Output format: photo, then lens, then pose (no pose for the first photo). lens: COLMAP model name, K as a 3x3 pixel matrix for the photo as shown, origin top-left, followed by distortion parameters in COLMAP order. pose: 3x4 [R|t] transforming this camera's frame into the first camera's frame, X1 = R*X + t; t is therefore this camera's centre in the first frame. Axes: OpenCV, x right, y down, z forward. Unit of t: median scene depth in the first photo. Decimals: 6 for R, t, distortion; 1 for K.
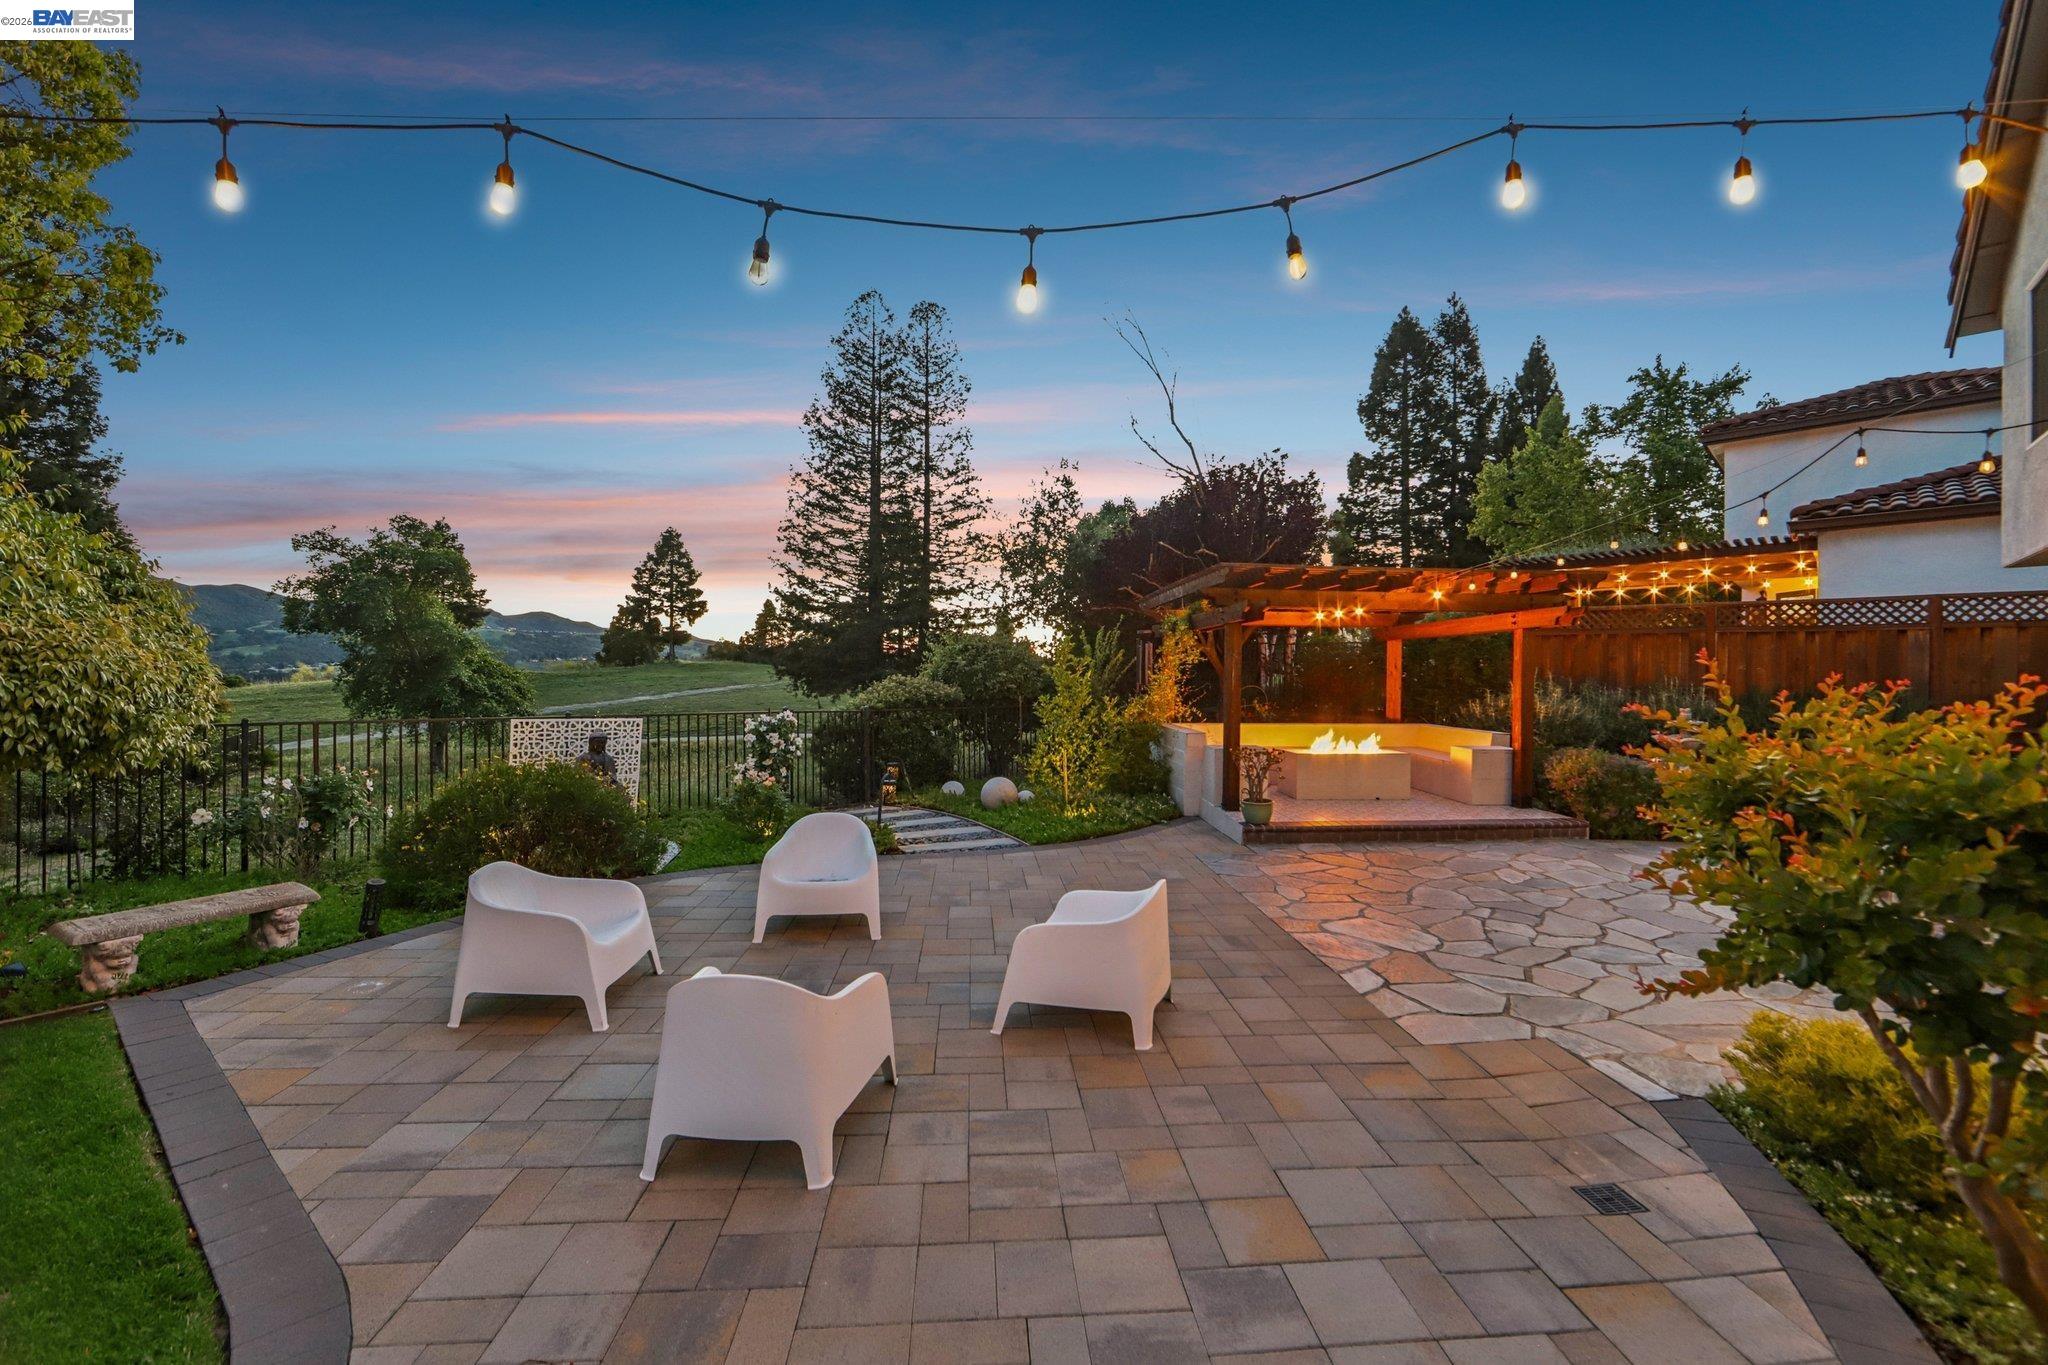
lens RADIAL K [[823.8, 0, 1032.0], [0, 823.8, 681.2], [0, 0, 1]] dist [-0.011475, 0.002751]
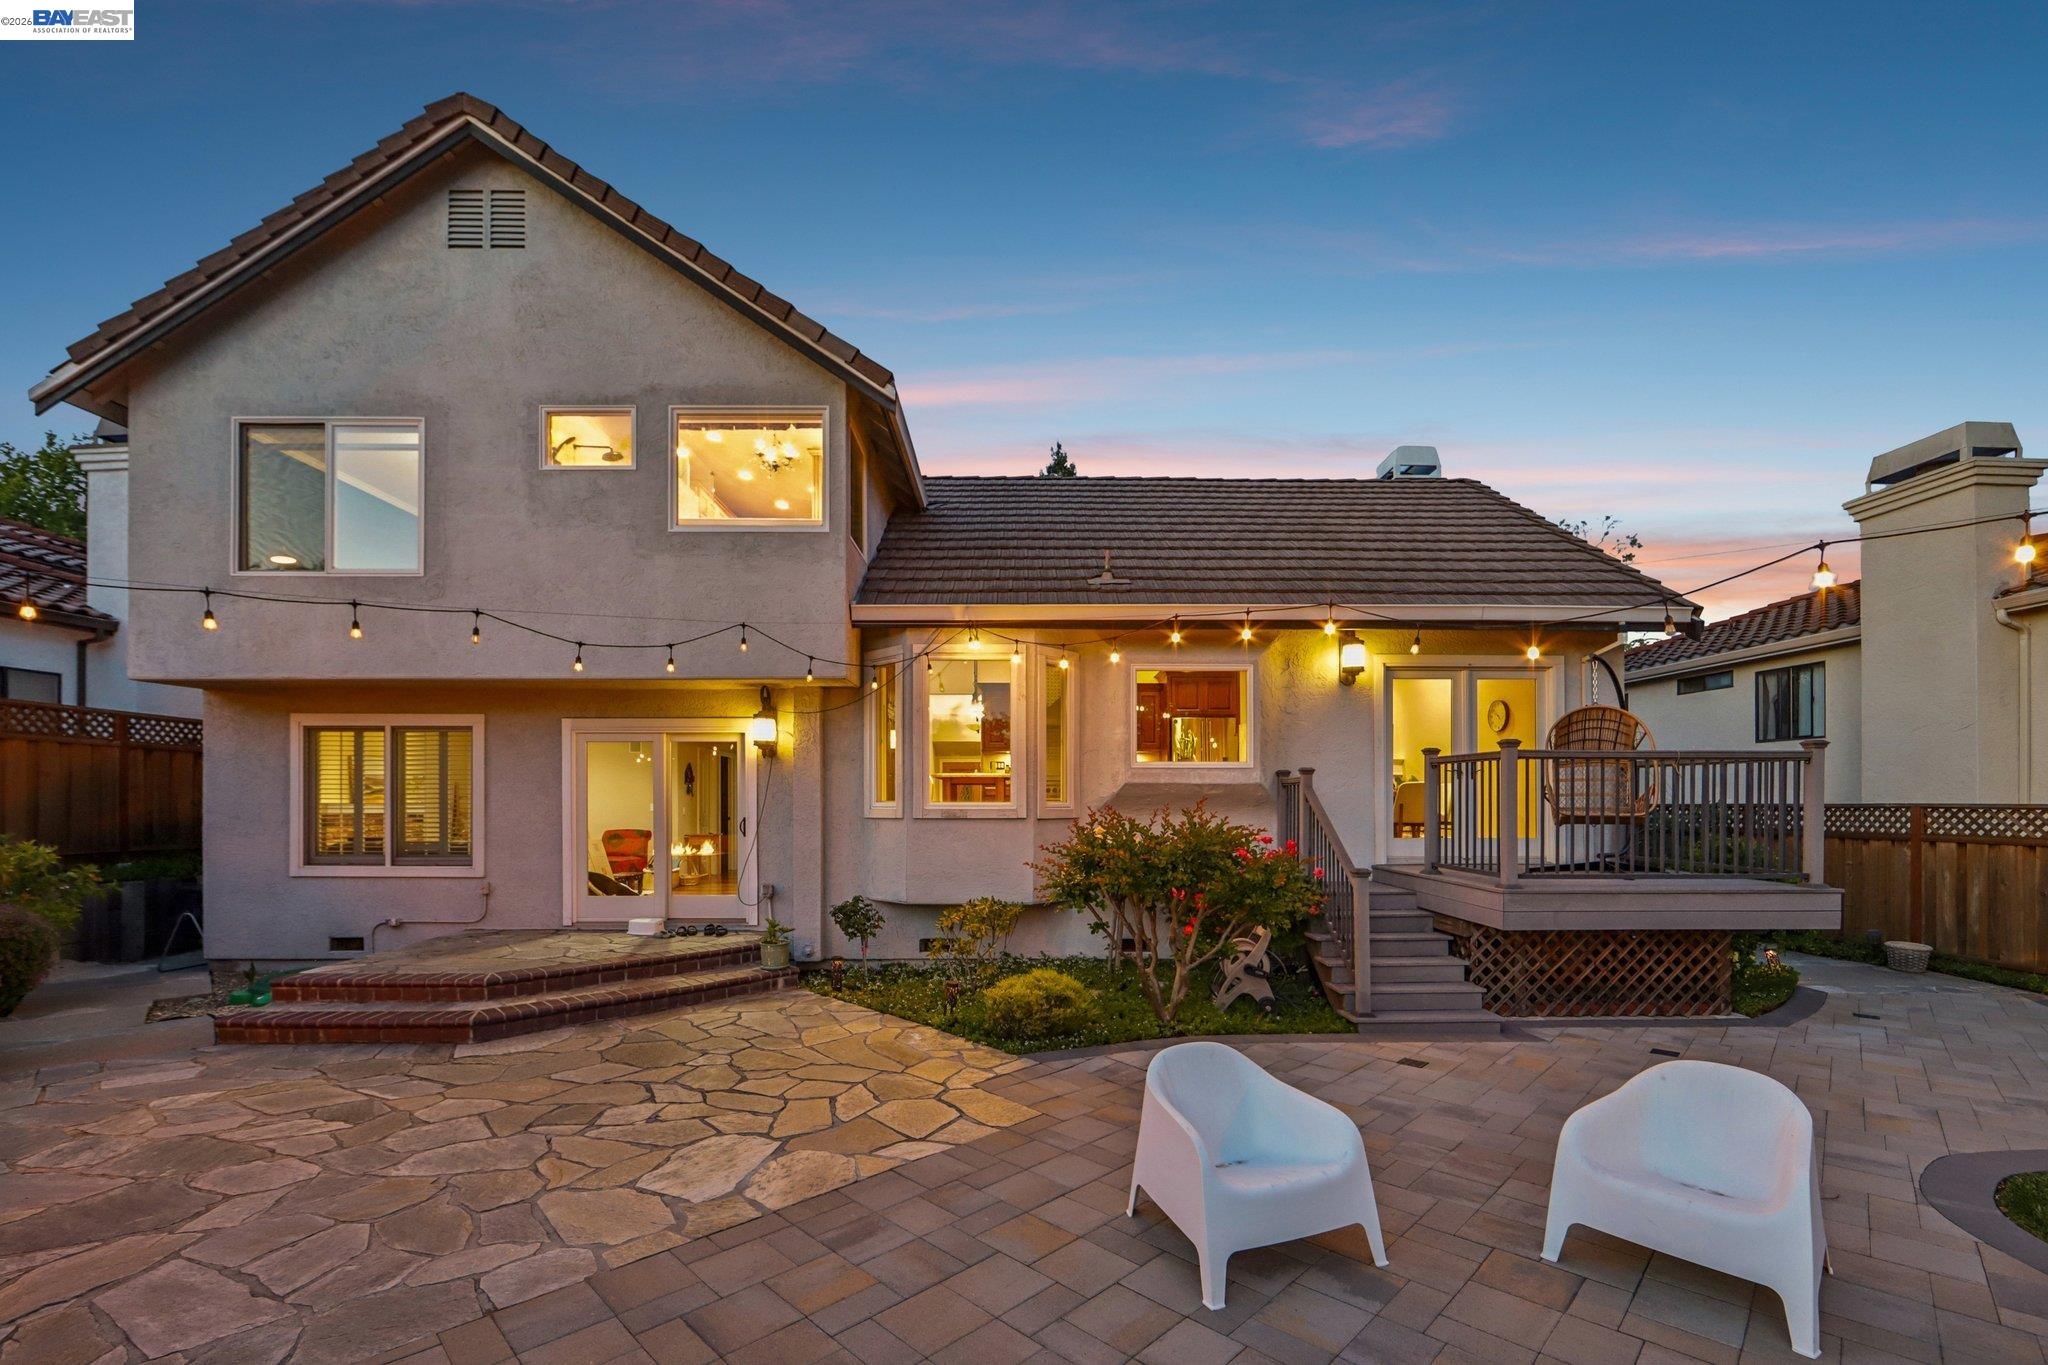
lens RADIAL K [[860.5, 0, 1023.3], [0, 860.5, 798.8], [0, 0, 1]] dist [-0.004621, -0.000134]
pose [[-0.659507, -0.006521, 0.751670, -0.142678], [-0.003988, 0.999979, 0.005177, -0.007333], [-0.751688, 0.000417, -0.659519, 0.593042]]
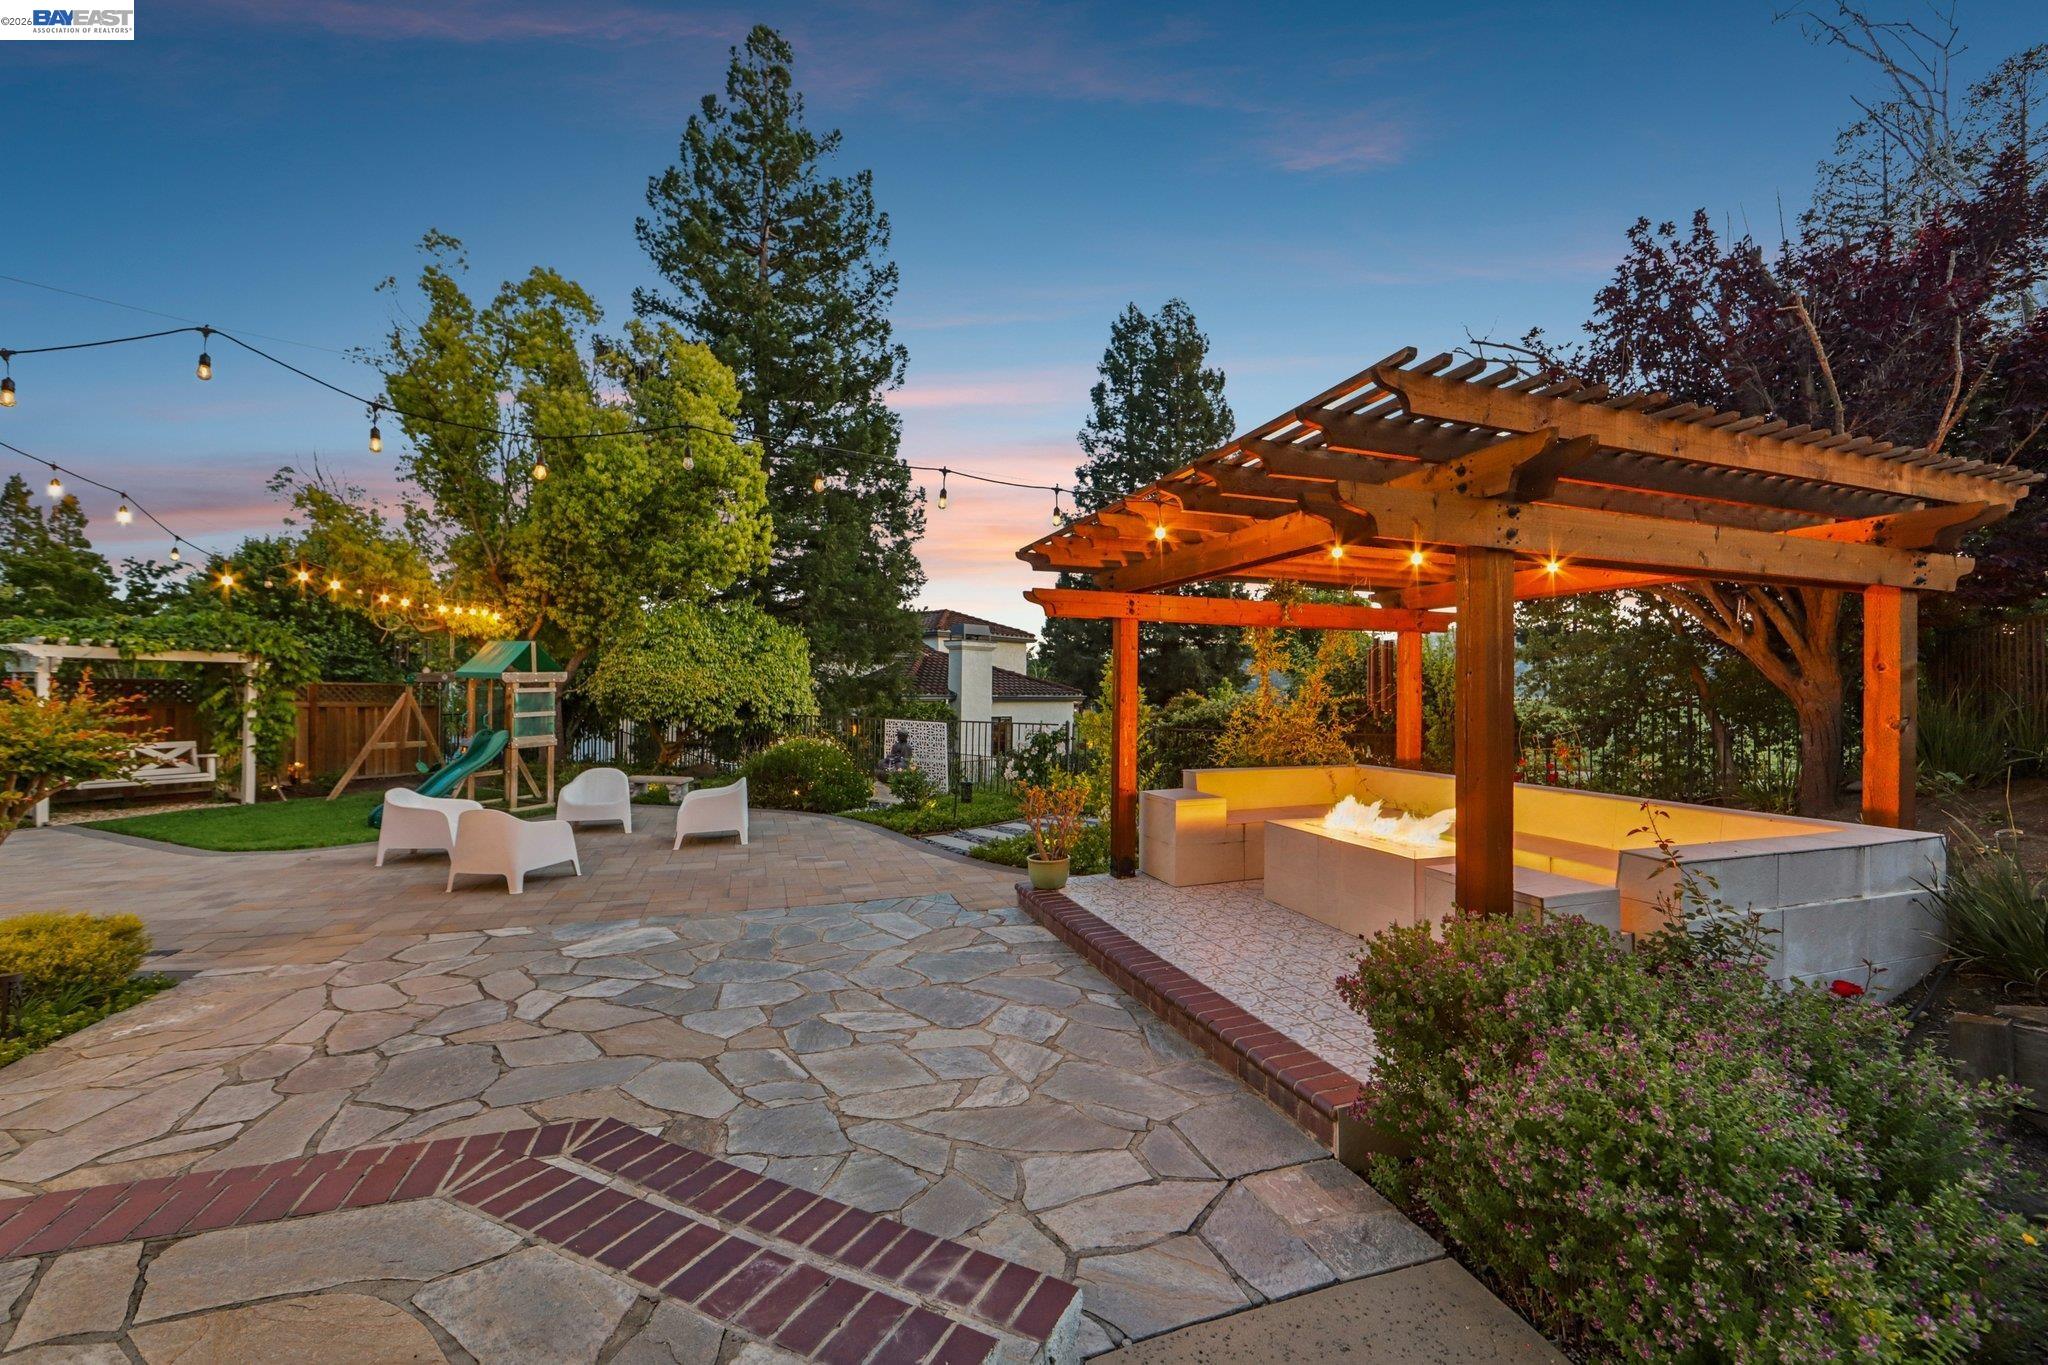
lens RADIAL K [[823.8, 0, 1038.1], [0, 823.8, 687.3], [0, 0, 1]] dist [-0.011475, 0.002751]
pose [[0.254513, -0.012630, -0.966987, 0.697741], [-0.013374, 0.999773, -0.016579, 0.003383], [0.966977, 0.017152, 0.254287, 0.563579]]
